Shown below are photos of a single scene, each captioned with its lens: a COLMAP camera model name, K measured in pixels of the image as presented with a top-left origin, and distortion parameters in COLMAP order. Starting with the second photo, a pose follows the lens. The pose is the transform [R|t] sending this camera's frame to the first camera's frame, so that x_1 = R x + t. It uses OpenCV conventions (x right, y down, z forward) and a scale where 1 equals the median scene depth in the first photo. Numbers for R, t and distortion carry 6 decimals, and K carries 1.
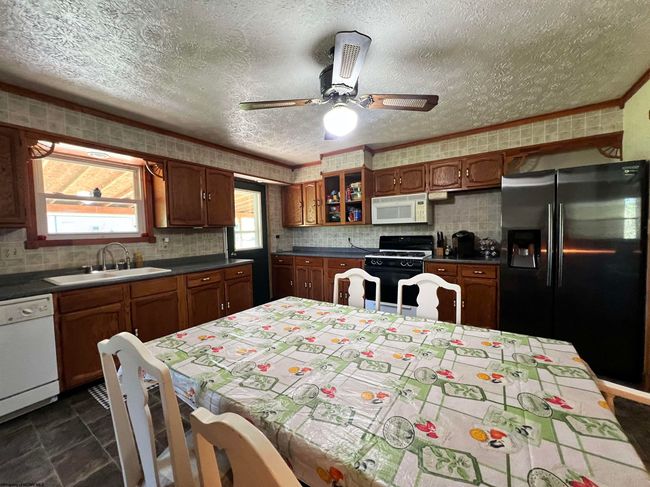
lens RADIAL K [[260.4, 0, 322.0], [0, 260.4, 236.8], [0, 0, 1]] dist [-0.001081, -0.000167]
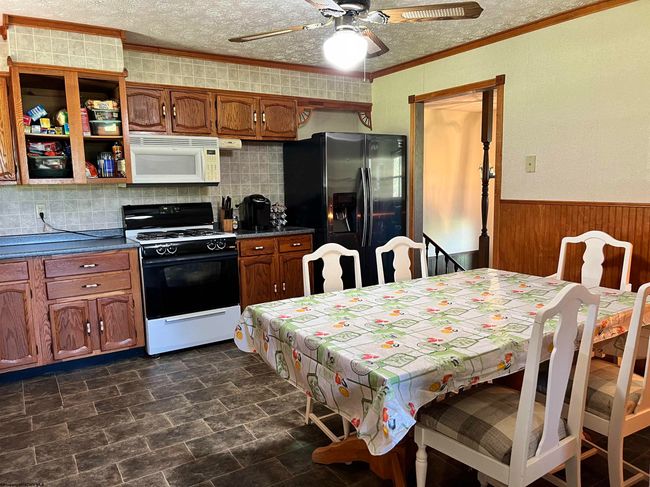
lens RADIAL K [[490.9, 0, 323.2], [0, 490.9, 248.7], [0, 0, 1]] dist [0.006305, -0.000769]
pose [[0.398330, -0.104894, 0.911225, -0.652005], [0.031431, 0.994417, 0.100731, -0.004511], [-0.916704, -0.011484, 0.399403, 0.242978]]
